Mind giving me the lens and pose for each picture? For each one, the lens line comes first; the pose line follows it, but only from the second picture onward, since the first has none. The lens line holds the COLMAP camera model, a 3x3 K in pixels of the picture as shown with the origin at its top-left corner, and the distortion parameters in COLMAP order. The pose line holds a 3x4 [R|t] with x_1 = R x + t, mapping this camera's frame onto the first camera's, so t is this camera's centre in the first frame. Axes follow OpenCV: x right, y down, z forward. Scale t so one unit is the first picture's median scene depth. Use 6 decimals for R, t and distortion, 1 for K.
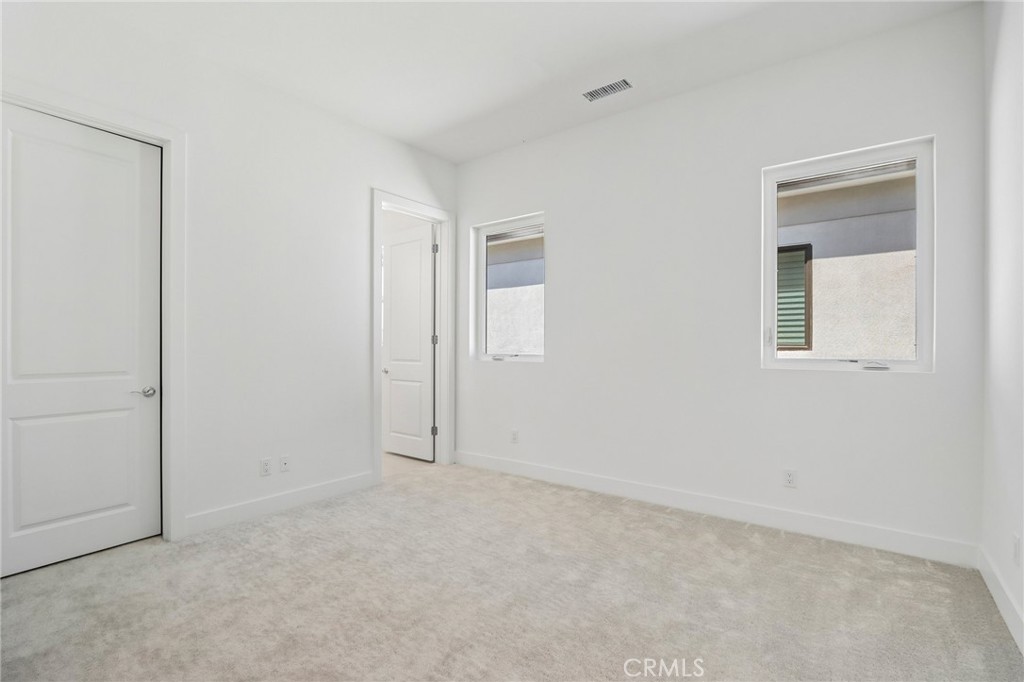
lens RADIAL K [[473.7, 0, 512.0], [0, 473.7, 343.1], [0, 0, 1]] dist [-0.014980, 0.000712]
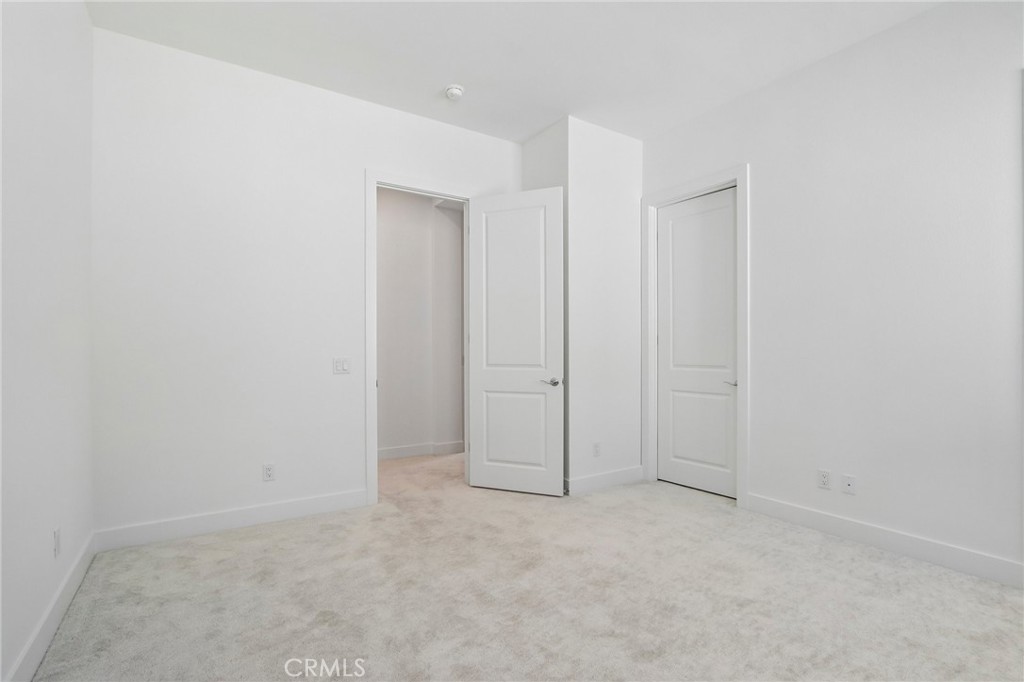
lens RADIAL K [[473.7, 0, 506.9], [0, 473.7, 348.0], [0, 0, 1]] dist [-0.014980, 0.000712]
pose [[-0.340702, -0.008431, -0.940134, 0.653949], [0.005139, 0.999928, -0.010830, 0.021556], [0.940157, -0.008521, -0.340634, 0.898100]]
